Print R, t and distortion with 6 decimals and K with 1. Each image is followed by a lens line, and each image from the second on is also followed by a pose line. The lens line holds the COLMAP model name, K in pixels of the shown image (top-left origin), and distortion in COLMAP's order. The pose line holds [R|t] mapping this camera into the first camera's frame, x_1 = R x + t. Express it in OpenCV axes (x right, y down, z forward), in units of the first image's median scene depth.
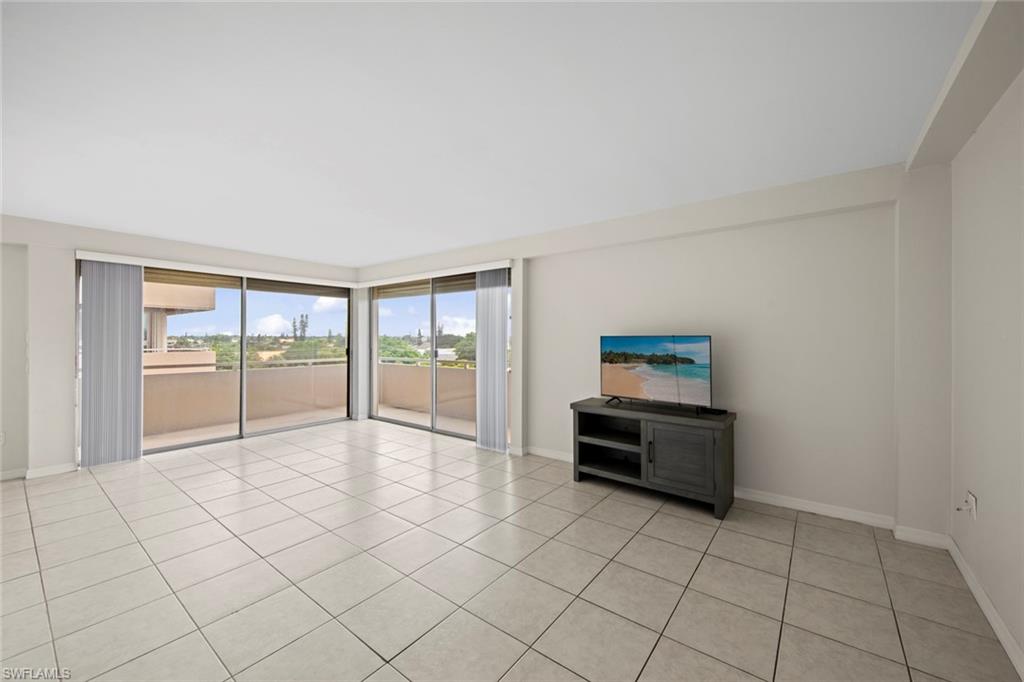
lens RADIAL K [[402.8, 0, 513.3], [0, 402.8, 336.9], [0, 0, 1]] dist [0.009787, -0.004234]
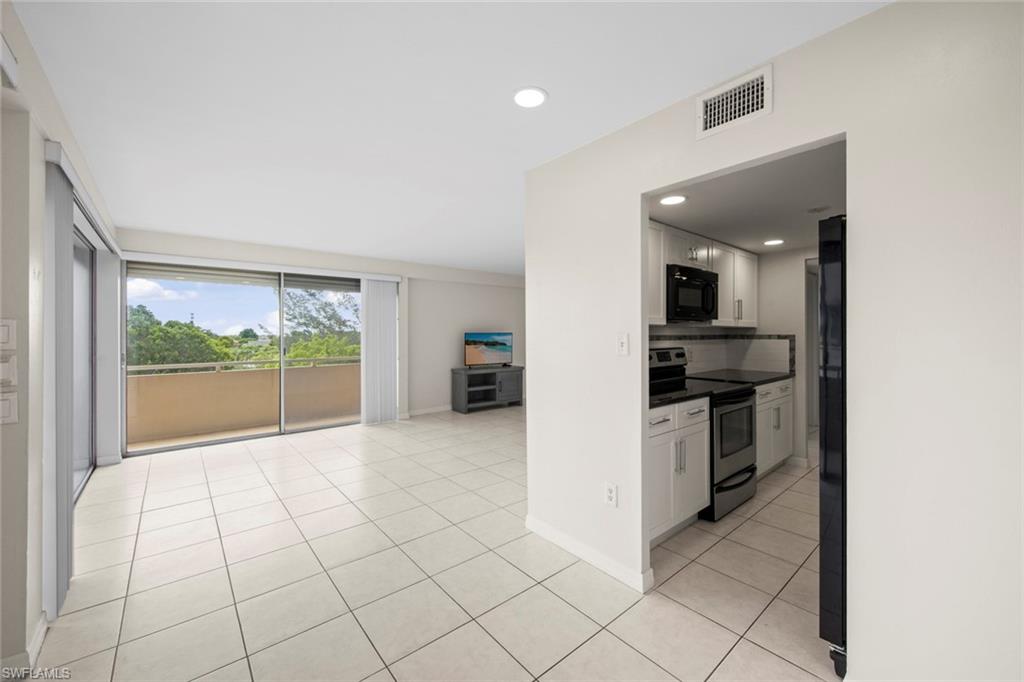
lens RADIAL K [[402.8, 0, 507.8], [0, 402.8, 334.7], [0, 0, 1]] dist [0.009787, -0.004234]
pose [[0.215942, 0.000549, 0.976406, -1.670351], [0.004055, 0.999991, -0.001459, 0.010631], [-0.976398, 0.004275, 0.215938, 0.467685]]
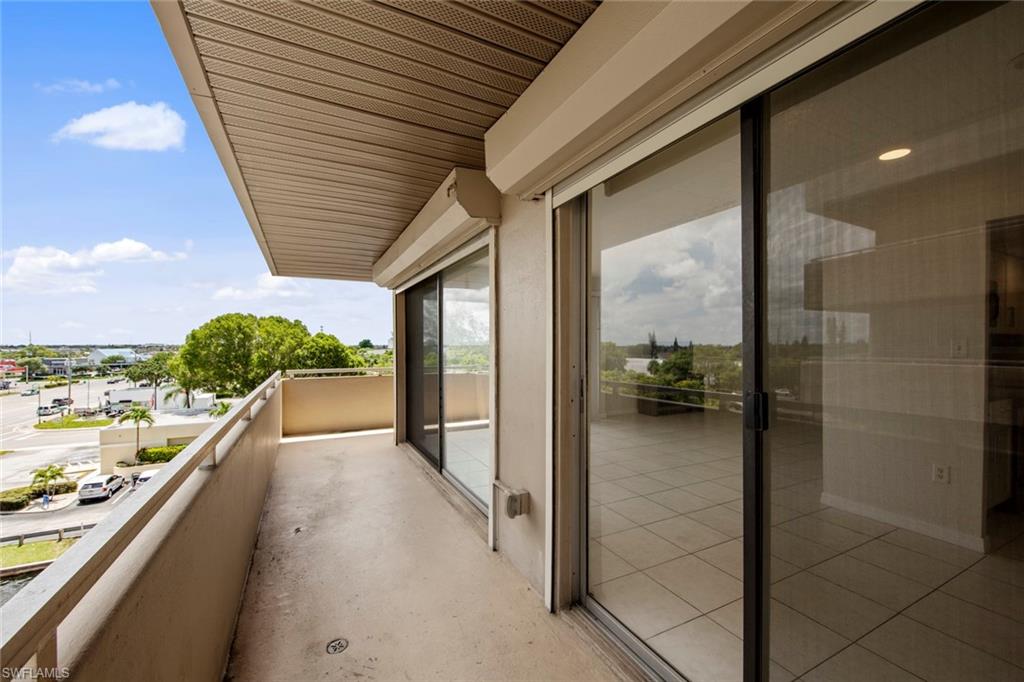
lens RADIAL K [[402.8, 0, 502.9], [0, 402.8, 350.0], [0, 0, 1]] dist [0.009787, -0.004234]
pose [[0.440307, -0.009245, 0.897800, -2.074796], [0.001548, 0.999953, 0.009538, 0.020416], [-0.897846, -0.002810, 0.440301, 0.866900]]
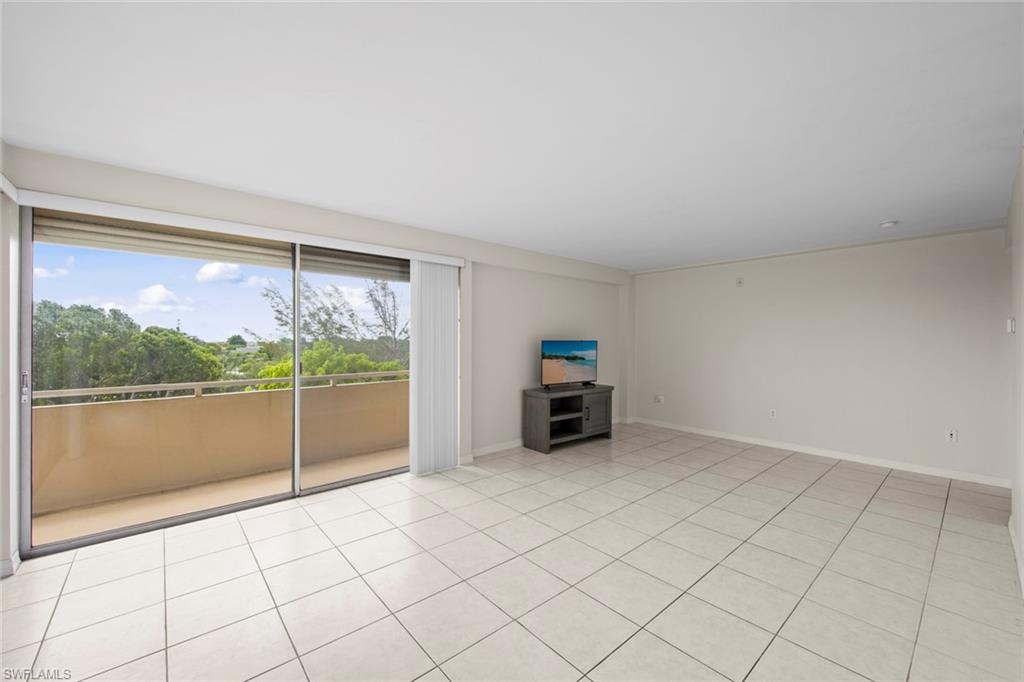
lens RADIAL K [[402.8, 0, 502.3], [0, 402.8, 342.3], [0, 0, 1]] dist [0.009787, -0.004234]
pose [[0.204741, 0.000947, 0.978816, -1.213174], [0.001281, 0.999998, -0.001235, 0.006793], [-0.978815, 0.001506, 0.204740, 0.951576]]
